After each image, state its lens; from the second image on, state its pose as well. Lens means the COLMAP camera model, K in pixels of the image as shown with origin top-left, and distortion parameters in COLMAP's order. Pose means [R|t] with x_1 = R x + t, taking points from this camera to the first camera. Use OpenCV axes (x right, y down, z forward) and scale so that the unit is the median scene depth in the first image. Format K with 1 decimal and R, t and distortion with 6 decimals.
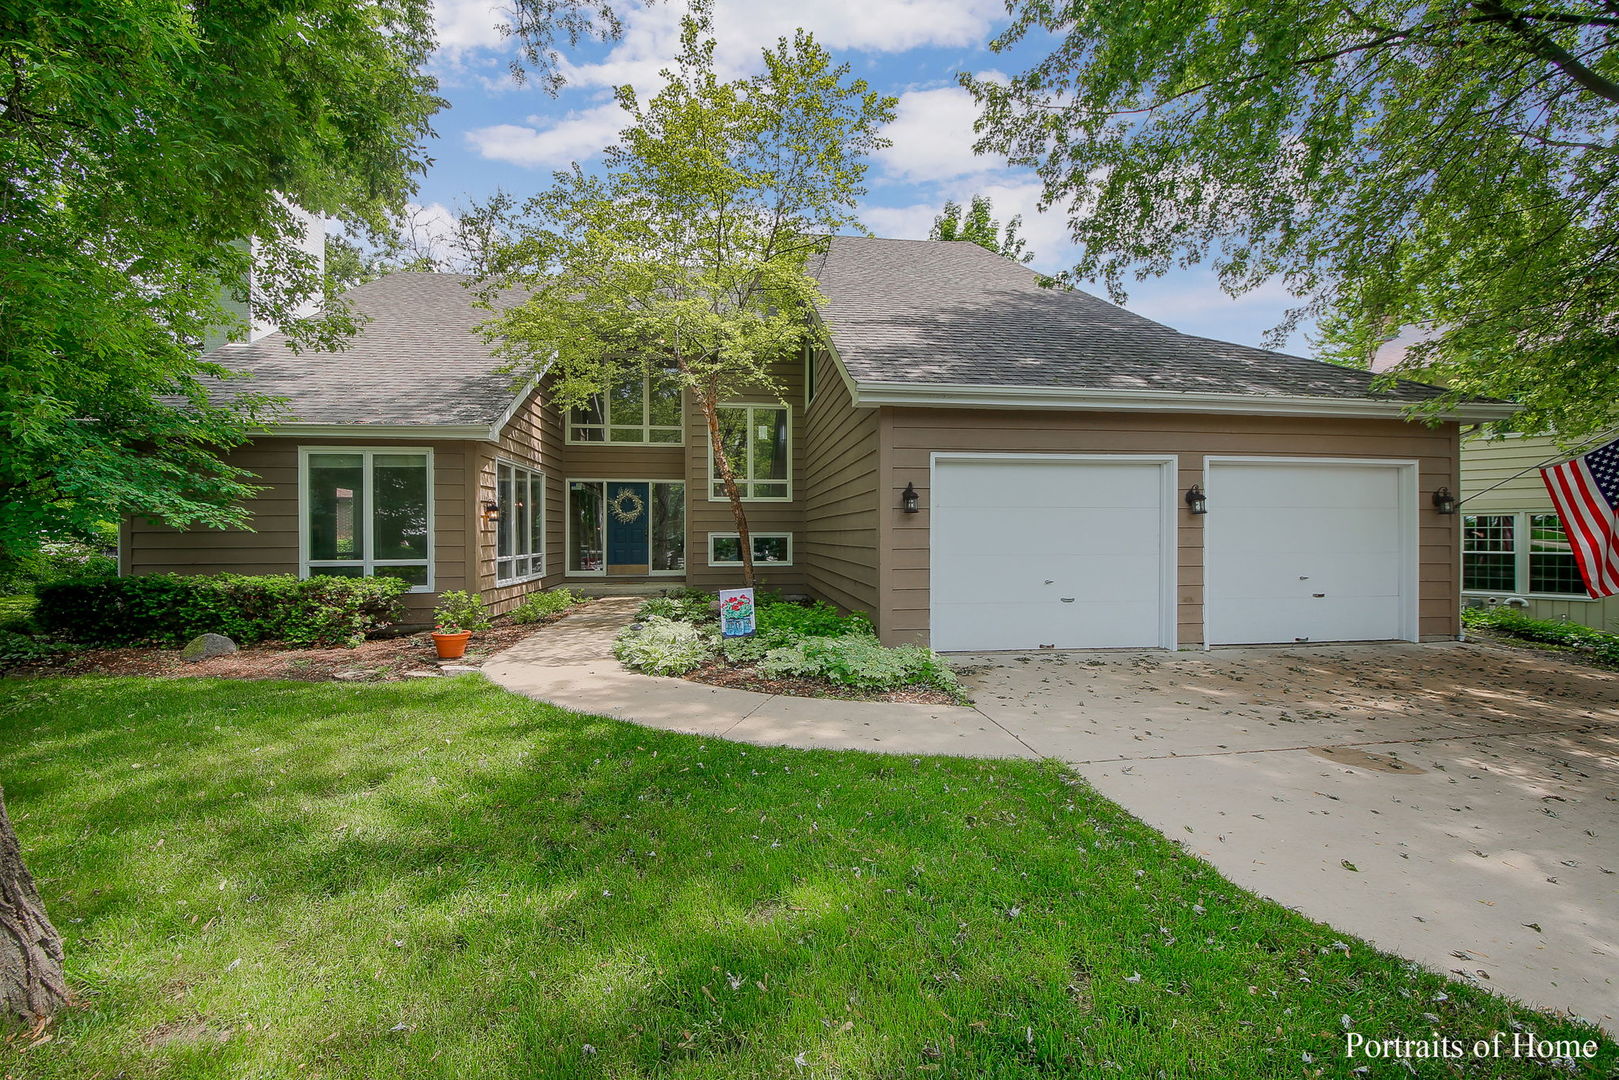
lens RADIAL K [[773.0, 0, 813.0], [0, 773.0, 540.1], [0, 0, 1]] dist [0.004789, 0.000280]
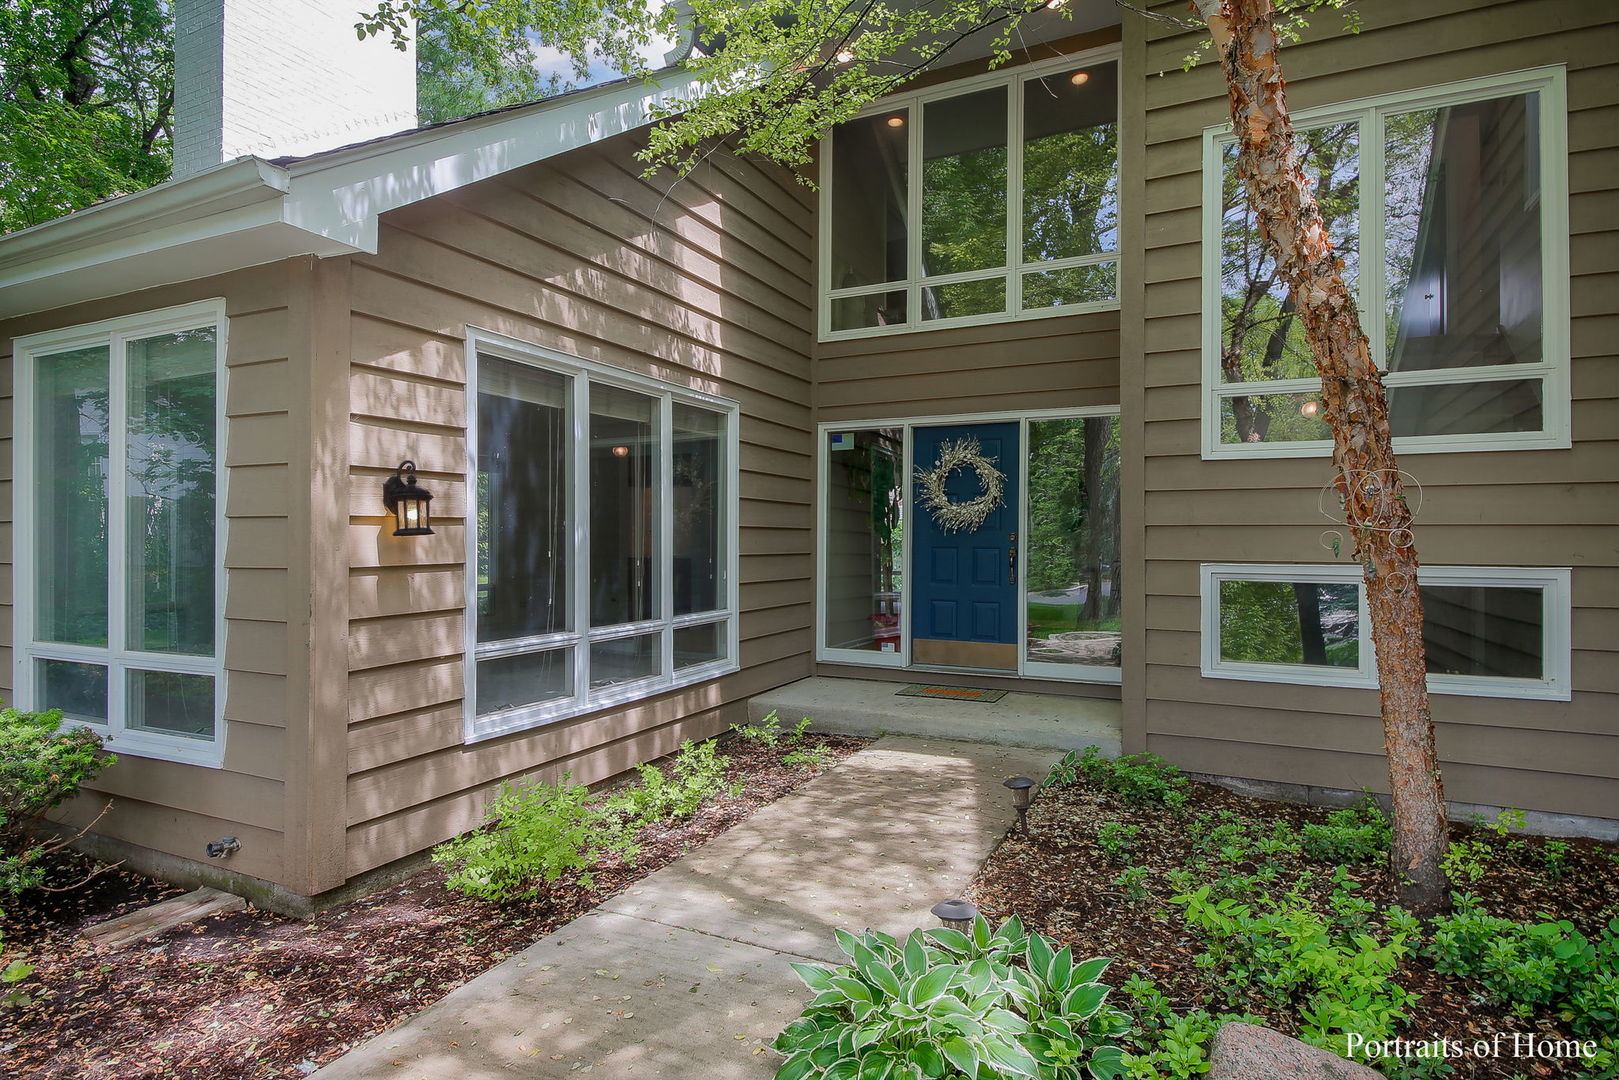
lens RADIAL K [[773.0, 0, 811.7], [0, 773.0, 538.9], [0, 0, 1]] dist [0.004789, 0.000280]
pose [[0.828563, 0.005573, -0.559869, -0.090287], [-0.005558, 0.999983, 0.001728, -0.018708], [0.559869, 0.001680, 0.828580, 0.650576]]
